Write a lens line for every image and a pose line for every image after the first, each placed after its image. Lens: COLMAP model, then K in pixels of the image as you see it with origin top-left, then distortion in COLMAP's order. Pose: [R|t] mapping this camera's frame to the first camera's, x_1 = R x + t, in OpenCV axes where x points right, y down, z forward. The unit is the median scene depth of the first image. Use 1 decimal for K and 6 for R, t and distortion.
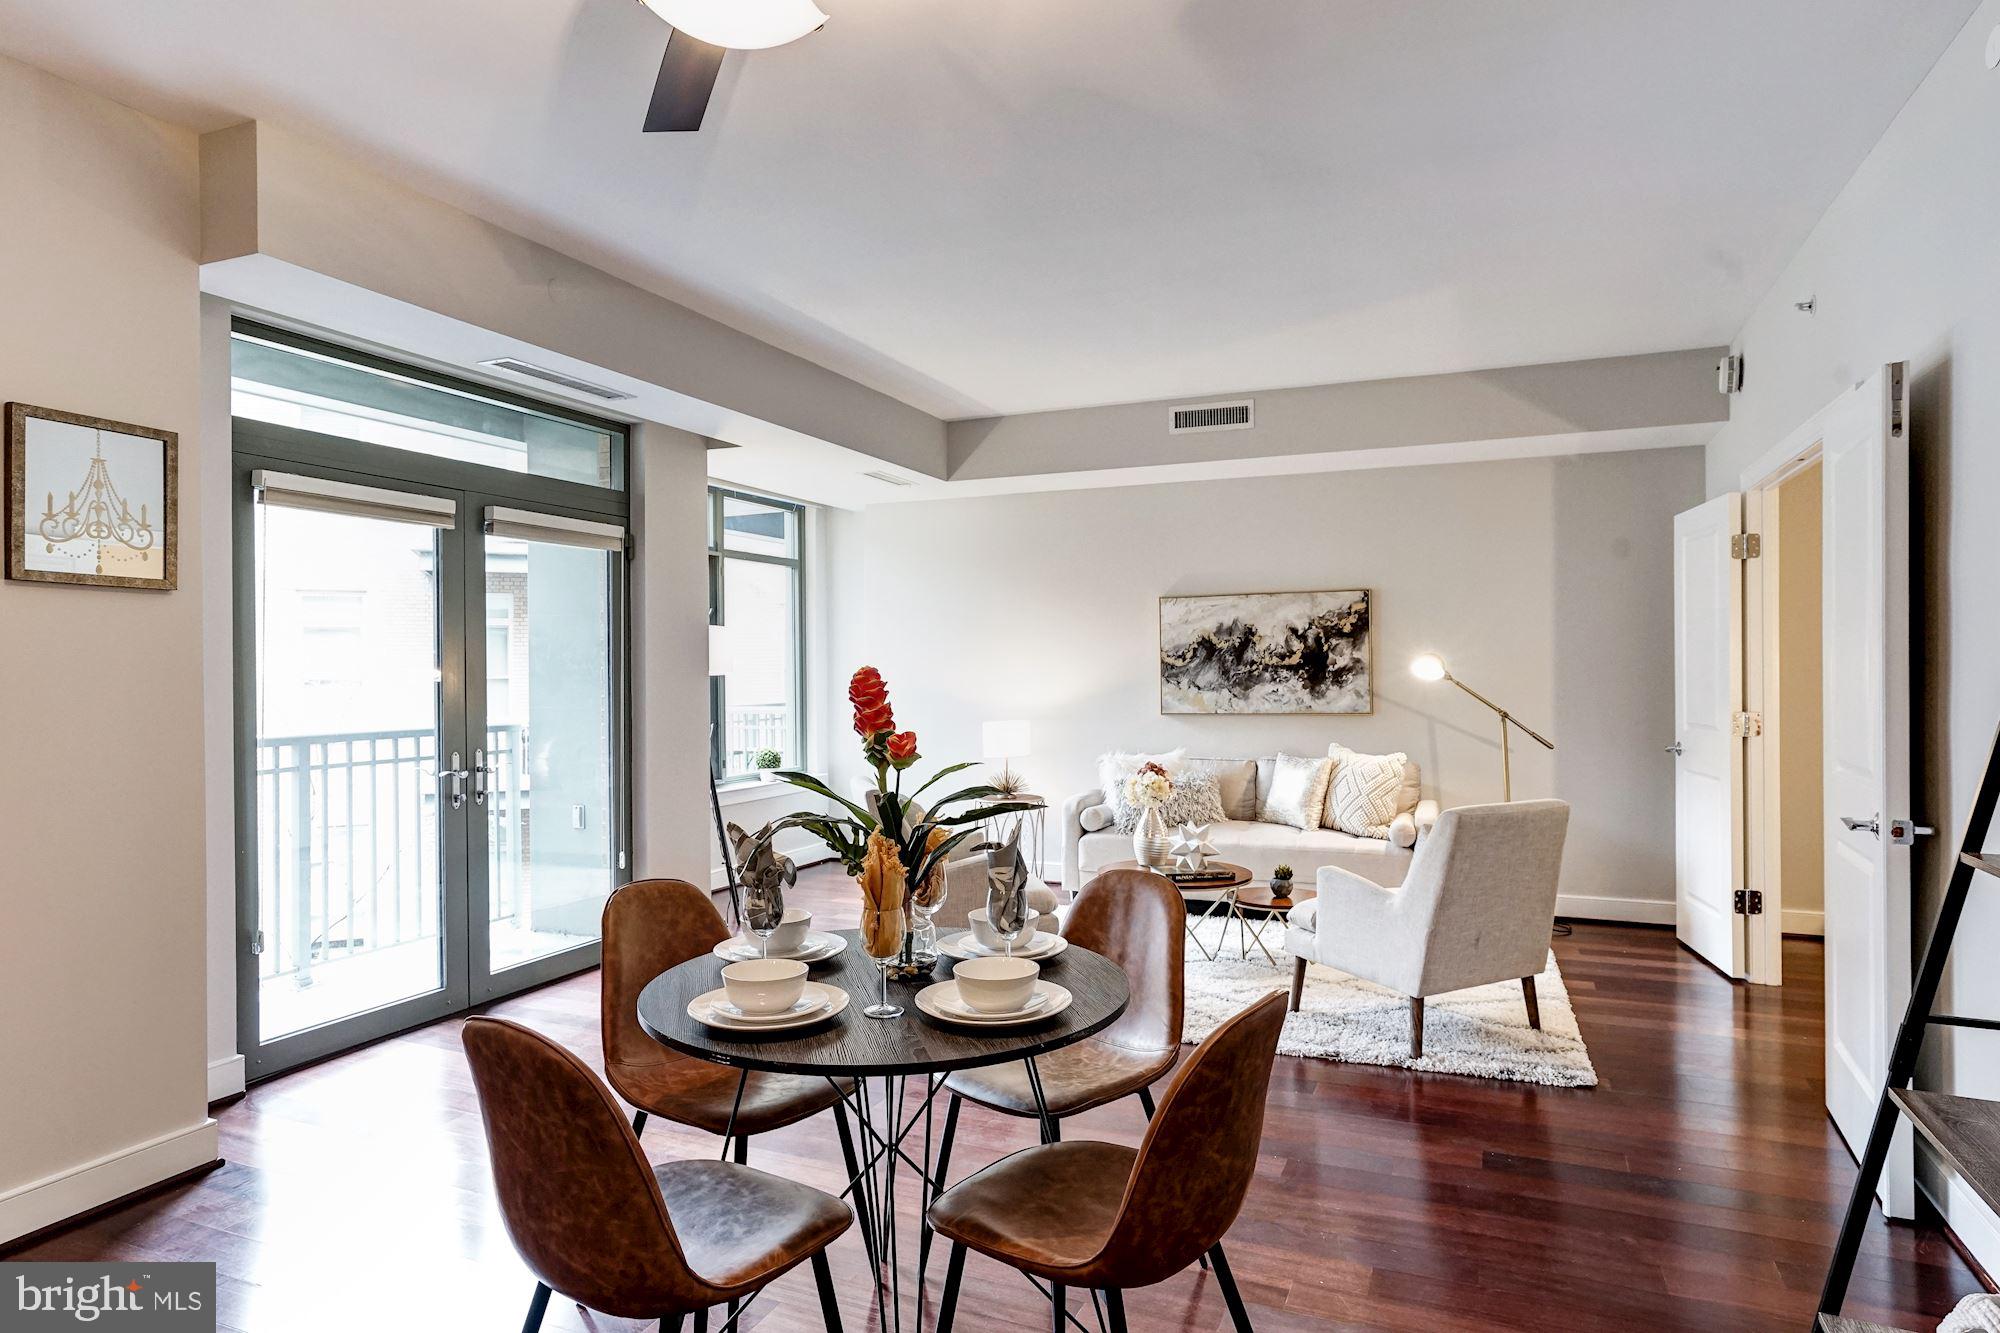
lens RADIAL K [[1139.1, 0, 1000.0], [0, 1139.1, 666.5], [0, 0, 1]] dist [-0.003834, -0.000878]
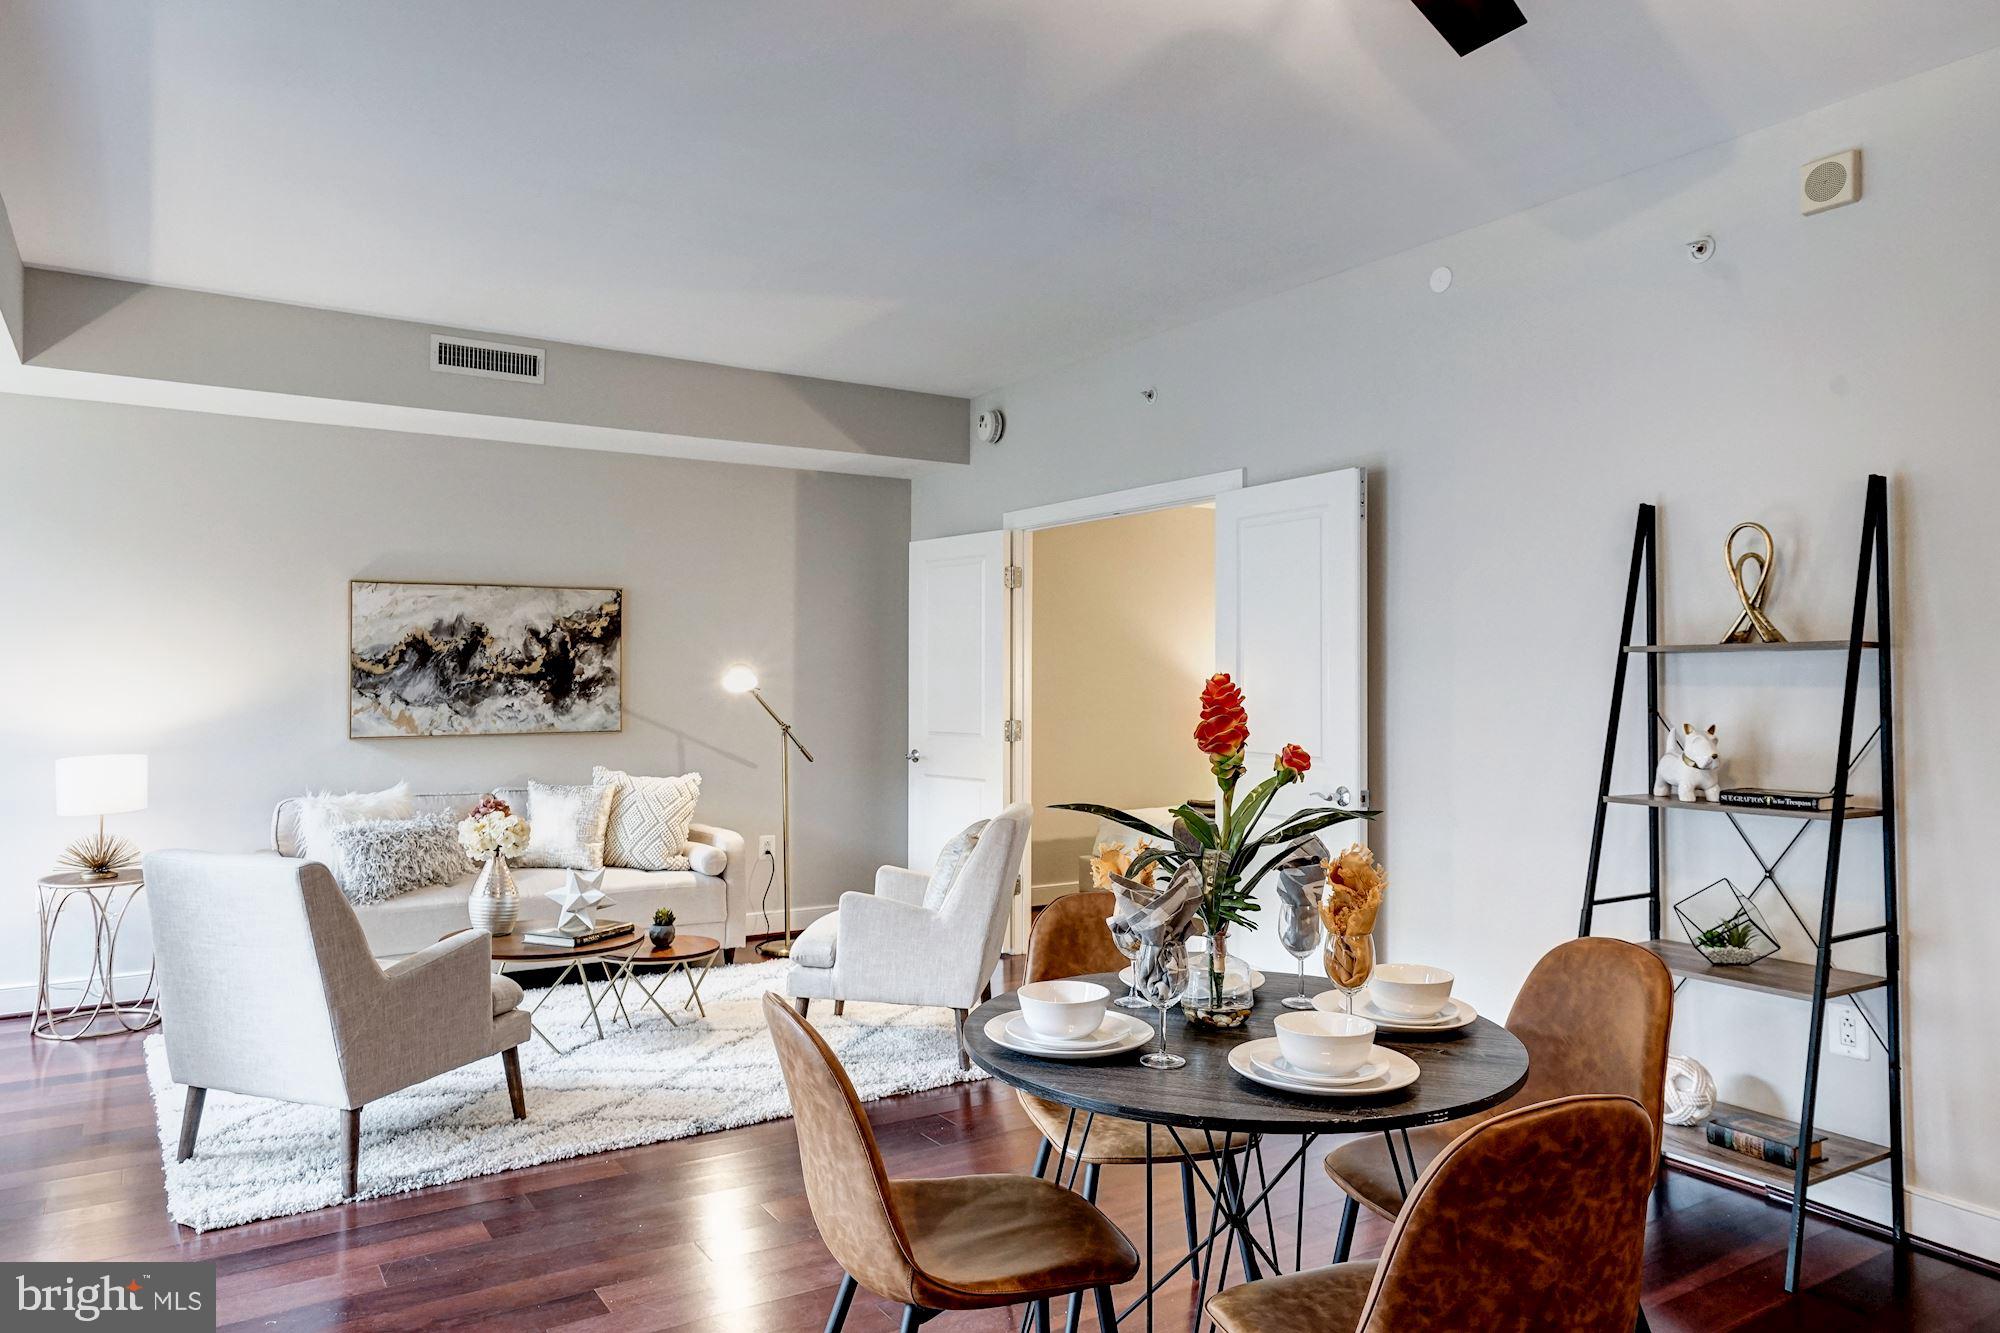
lens RADIAL K [[1323.5, 0, 1000.0], [0, 1323.5, 666.5], [0, 0, 1]] dist [0.002781, 0.002413]
pose [[0.586314, 0.016407, 0.809918, -0.326150], [-0.012406, 0.999859, -0.011274, -0.000336], [-0.809989, -0.003438, 0.586435, 0.163361]]
